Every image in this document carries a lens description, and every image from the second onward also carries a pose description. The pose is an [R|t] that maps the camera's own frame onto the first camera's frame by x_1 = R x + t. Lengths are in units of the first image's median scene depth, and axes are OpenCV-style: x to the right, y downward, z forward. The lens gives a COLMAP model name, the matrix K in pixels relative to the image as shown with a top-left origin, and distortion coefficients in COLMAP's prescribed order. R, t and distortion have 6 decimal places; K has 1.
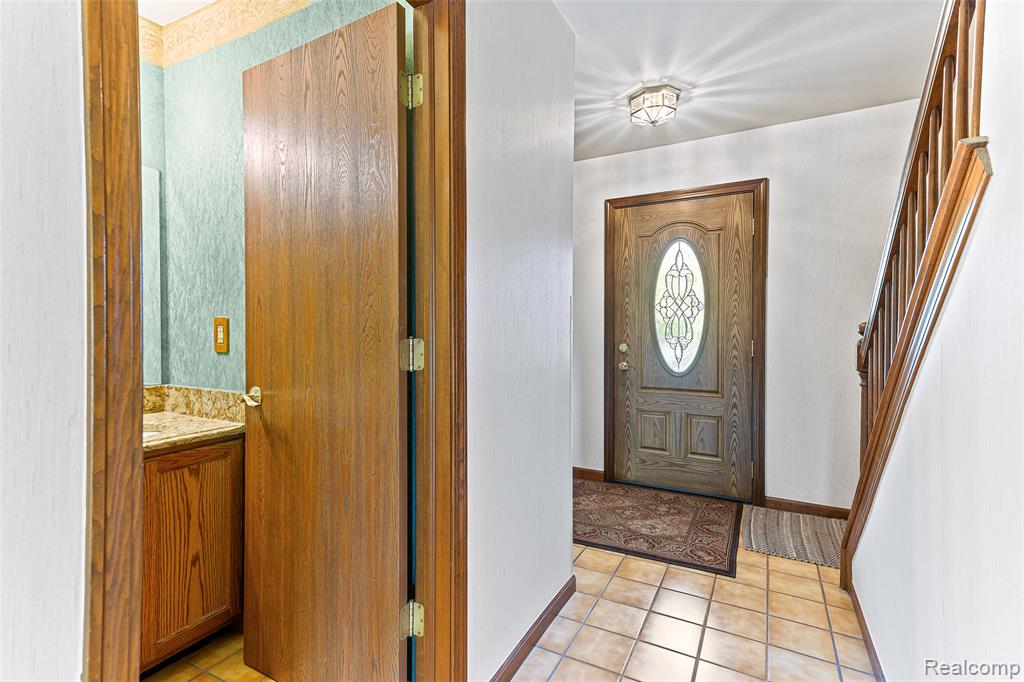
lens RADIAL K [[483.1, 0, 509.1], [0, 483.1, 336.7], [0, 0, 1]] dist [0.024922, 0.005479]
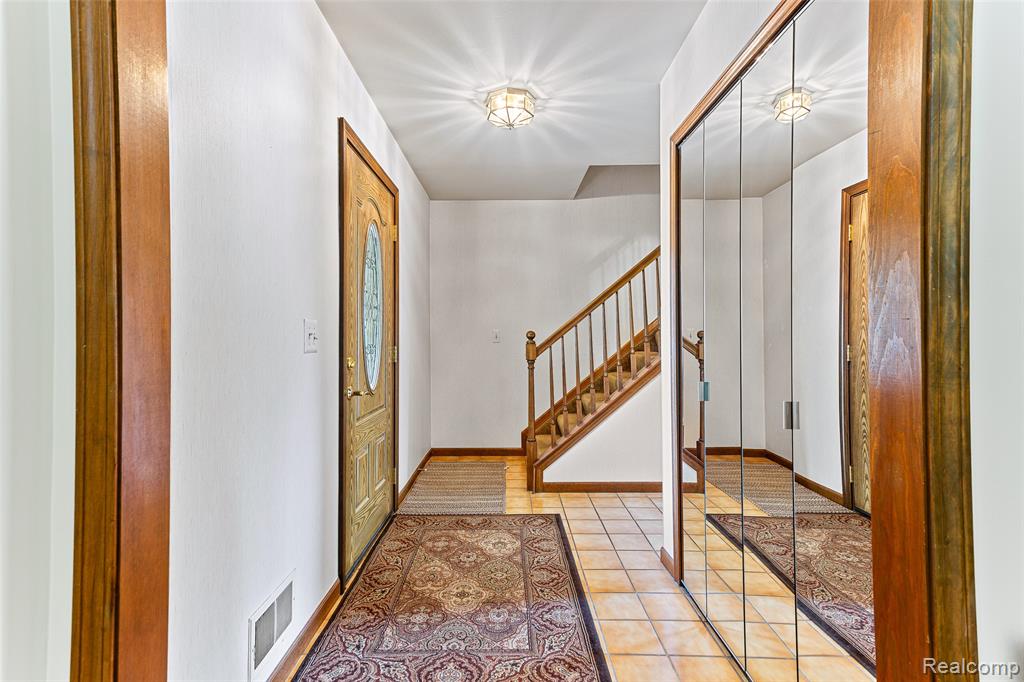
lens RADIAL K [[483.1, 0, 507.8], [0, 483.1, 335.7], [0, 0, 1]] dist [0.024922, 0.005479]
pose [[-0.479494, 0.003880, 0.877536, -0.531093], [0.013006, 0.999912, 0.002686, -0.014585], [-0.877449, 0.012701, -0.479502, 1.401361]]
